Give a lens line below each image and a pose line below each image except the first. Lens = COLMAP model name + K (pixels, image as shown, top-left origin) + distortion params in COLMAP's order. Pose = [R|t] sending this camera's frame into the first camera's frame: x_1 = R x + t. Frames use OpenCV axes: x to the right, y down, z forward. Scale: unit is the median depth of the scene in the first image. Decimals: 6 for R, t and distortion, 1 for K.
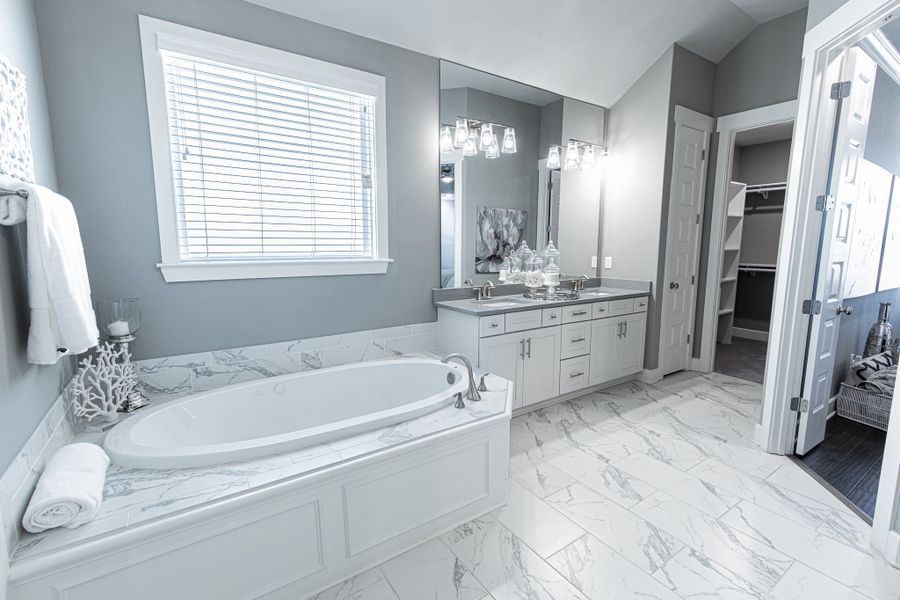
lens RADIAL K [[405.6, 0, 450.0], [0, 405.6, 300.0], [0, 0, 1]] dist [0.004598, 0.000645]
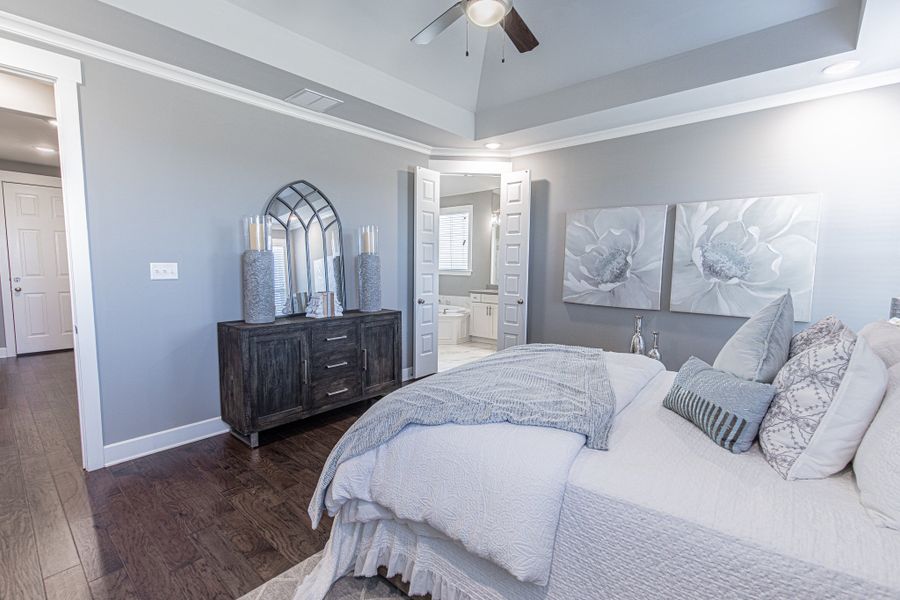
lens RADIAL K [[405.6, 0, 450.0], [0, 405.6, 300.0], [0, 0, 1]] dist [0.004598, 0.000645]
pose [[0.251619, 0.092602, -0.963386, 2.504388], [-0.143258, 0.988011, 0.057553, -0.045528], [0.957165, 0.123531, 0.261868, 0.205053]]
